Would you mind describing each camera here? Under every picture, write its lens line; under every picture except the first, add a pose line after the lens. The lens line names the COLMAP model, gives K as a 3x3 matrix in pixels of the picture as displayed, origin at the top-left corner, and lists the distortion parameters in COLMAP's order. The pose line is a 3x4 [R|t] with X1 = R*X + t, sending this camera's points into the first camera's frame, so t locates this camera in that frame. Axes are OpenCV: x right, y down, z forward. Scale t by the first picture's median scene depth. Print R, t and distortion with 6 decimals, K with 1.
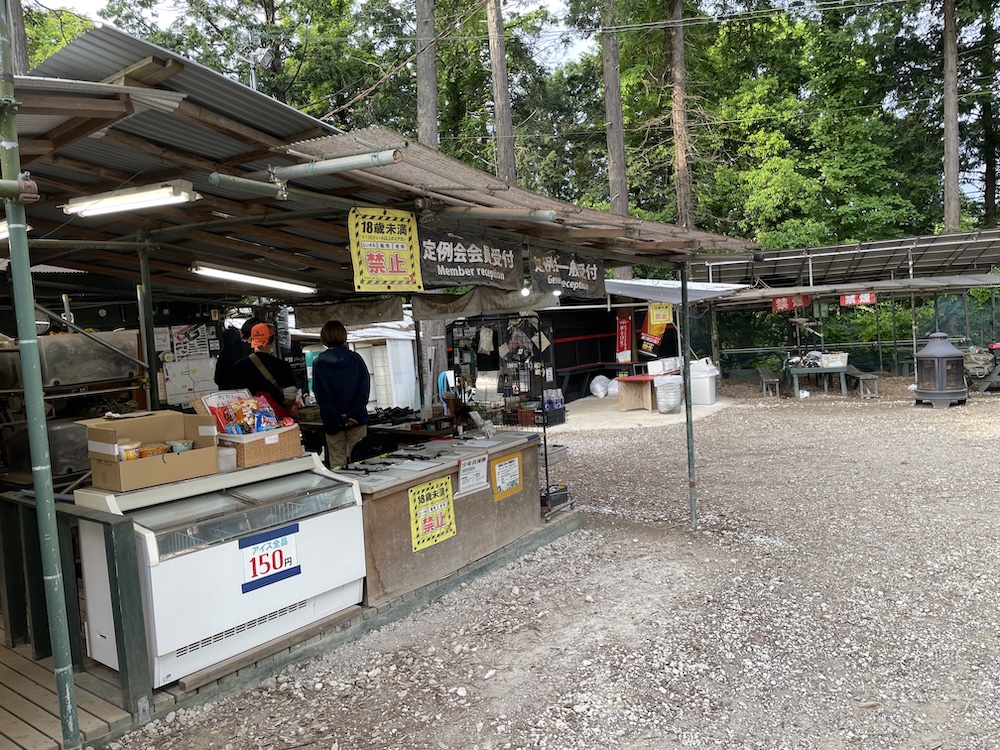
lens RADIAL K [[755.5, 0, 499.2], [0, 755.5, 370.1], [0, 0, 1]] dist [0.069773, -0.113409]
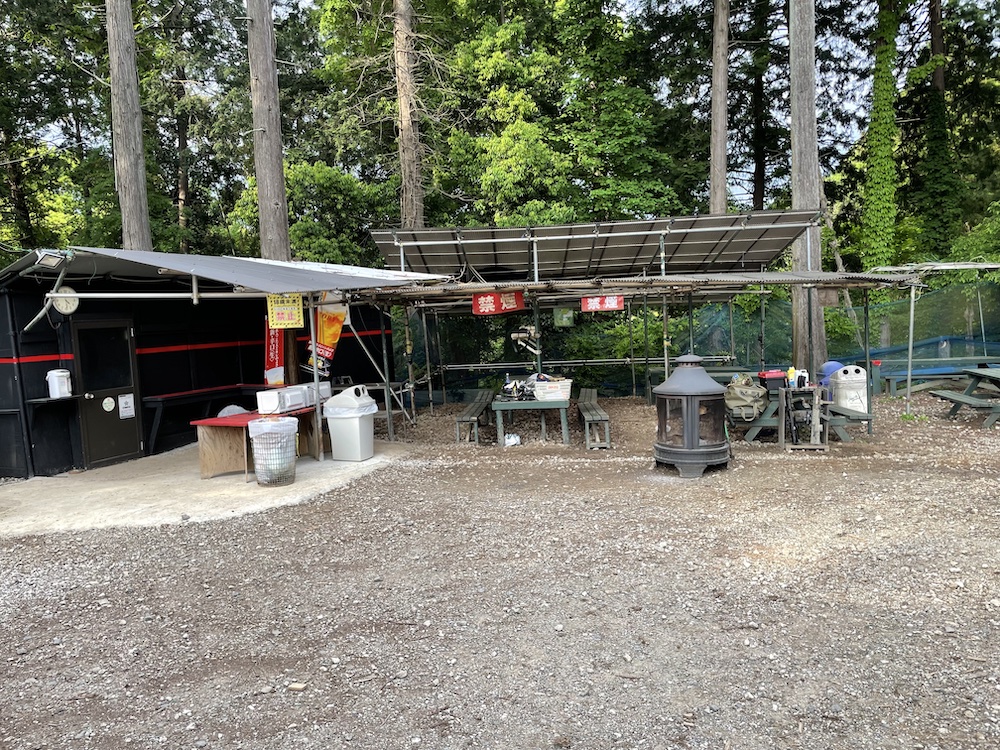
lens RADIAL K [[755.5, 0, 499.2], [0, 755.5, 370.1], [0, 0, 1]] dist [0.069773, -0.113409]
pose [[0.968570, 0.013665, 0.248366, 0.154373], [-0.012990, 0.999906, -0.004354, -0.018401], [-0.248403, 0.000991, 0.968656, 0.248840]]
